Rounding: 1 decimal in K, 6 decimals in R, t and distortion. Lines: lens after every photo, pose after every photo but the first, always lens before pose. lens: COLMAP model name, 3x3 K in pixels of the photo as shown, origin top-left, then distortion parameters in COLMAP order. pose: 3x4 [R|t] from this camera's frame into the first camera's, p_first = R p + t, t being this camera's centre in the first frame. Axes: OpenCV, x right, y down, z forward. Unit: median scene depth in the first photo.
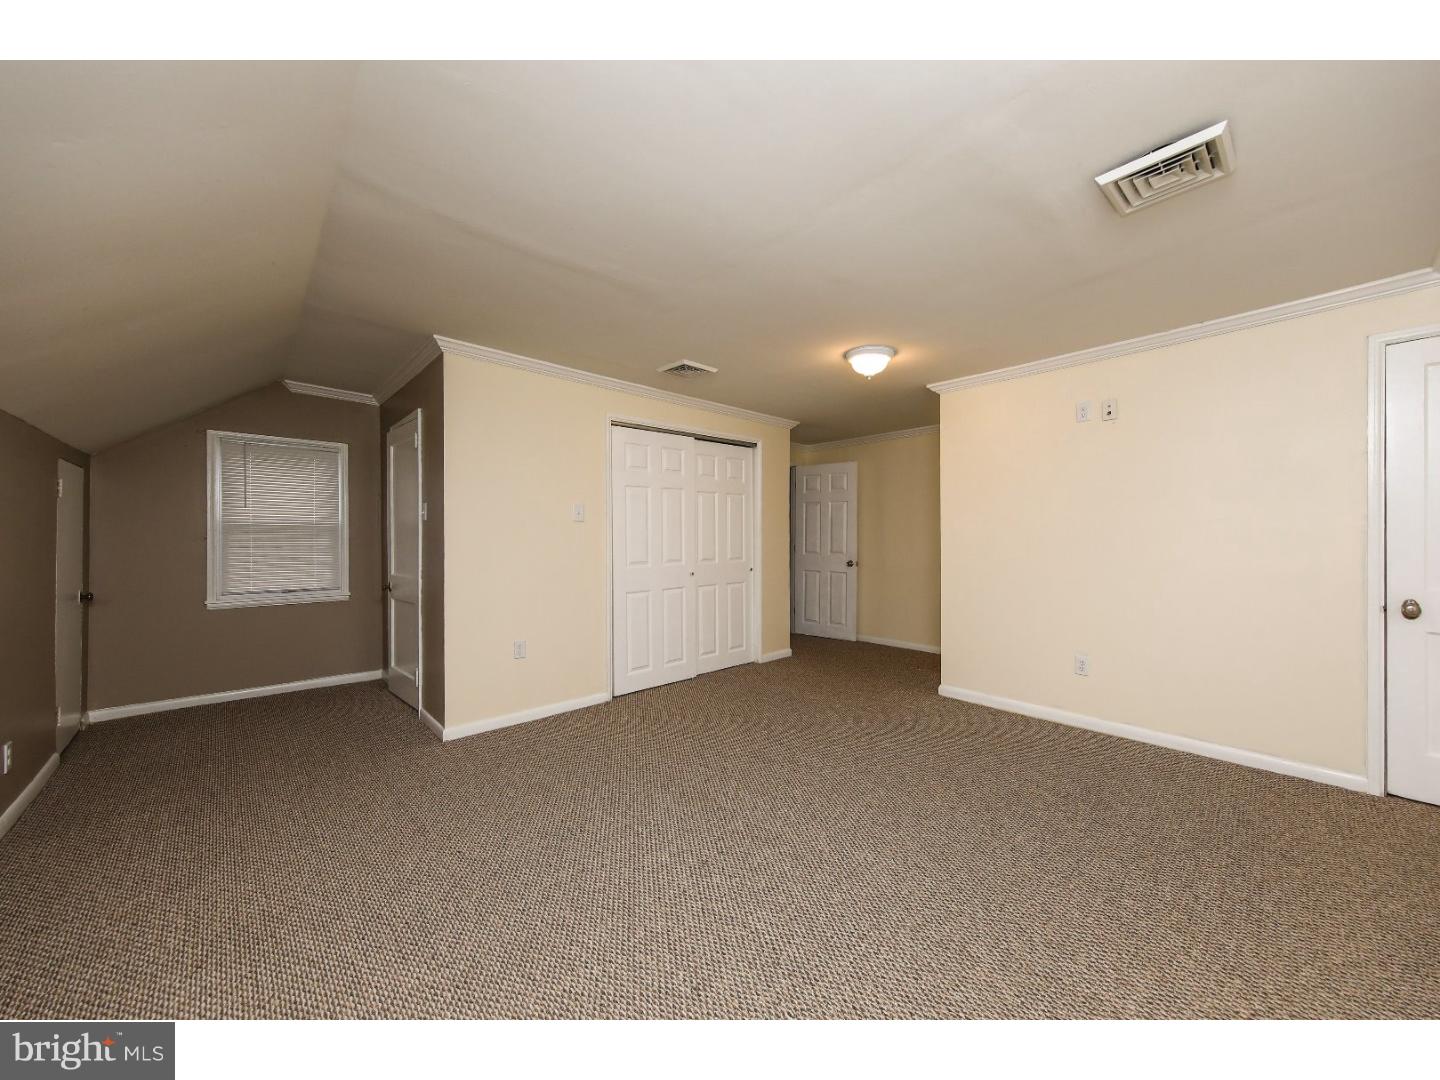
lens RADIAL K [[521.8, 0, 723.8], [0, 521.8, 534.9], [0, 0, 1]] dist [0.006240, -0.001040]
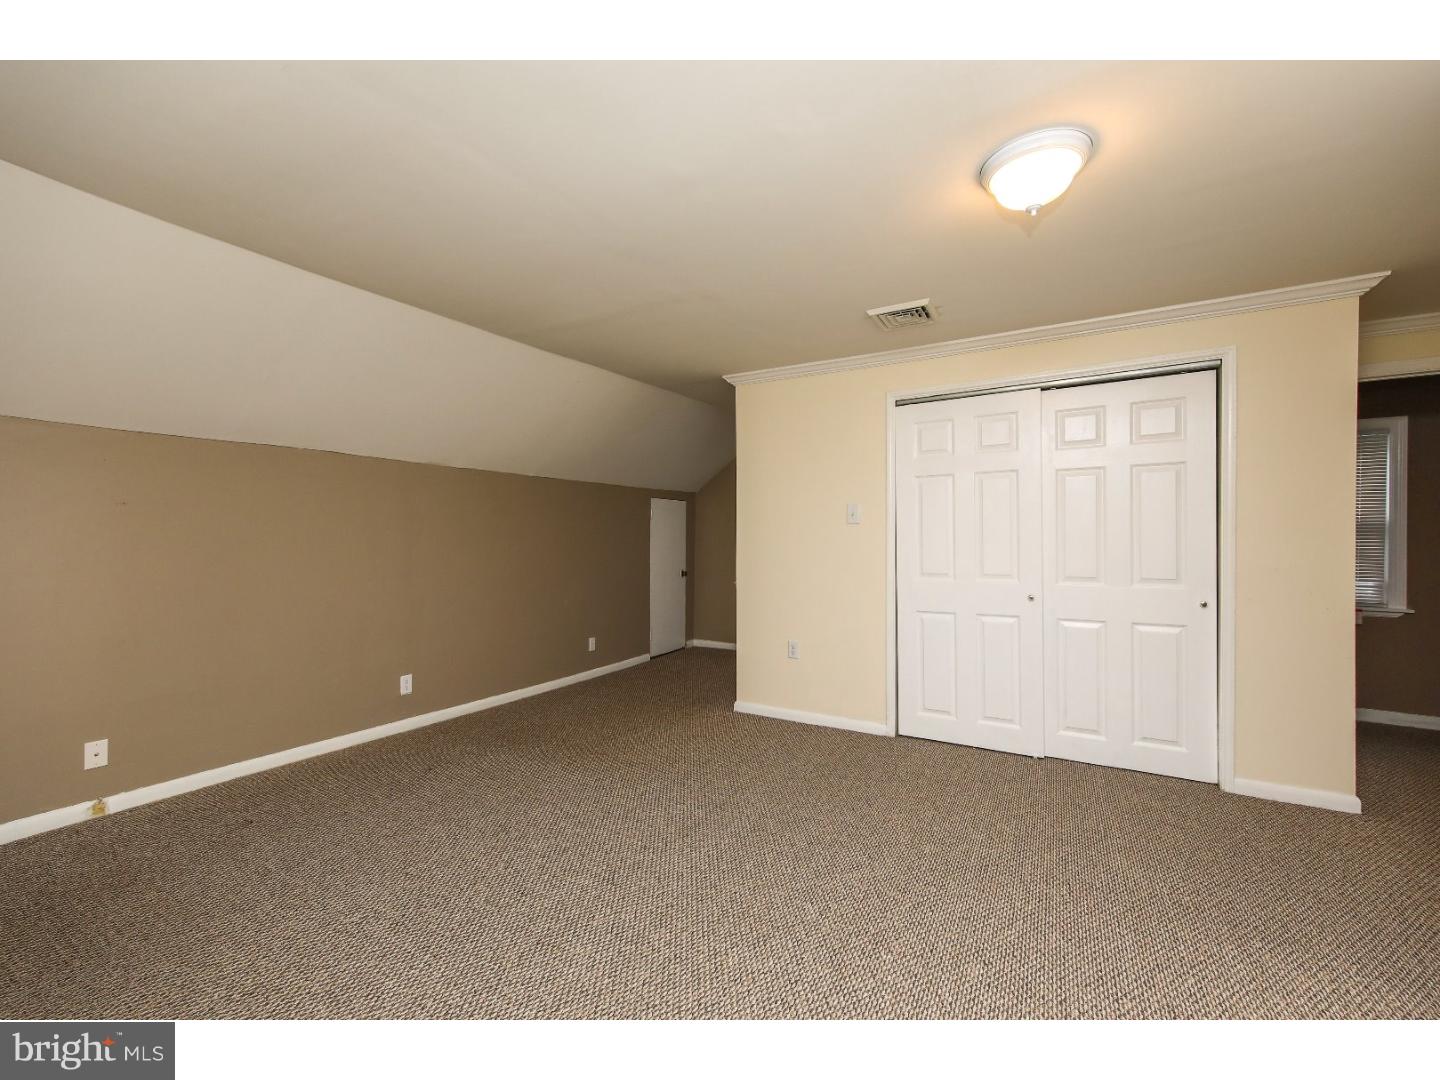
lens RADIAL K [[582.8, 0, 723.4], [0, 582.8, 538.7], [0, 0, 1]] dist [0.001779, 0.000030]
pose [[0.297471, 0.005350, -0.954716, 0.576448], [0.005633, 0.999957, 0.007359, -0.008317], [0.954714, -0.007567, 0.297428, 0.455669]]
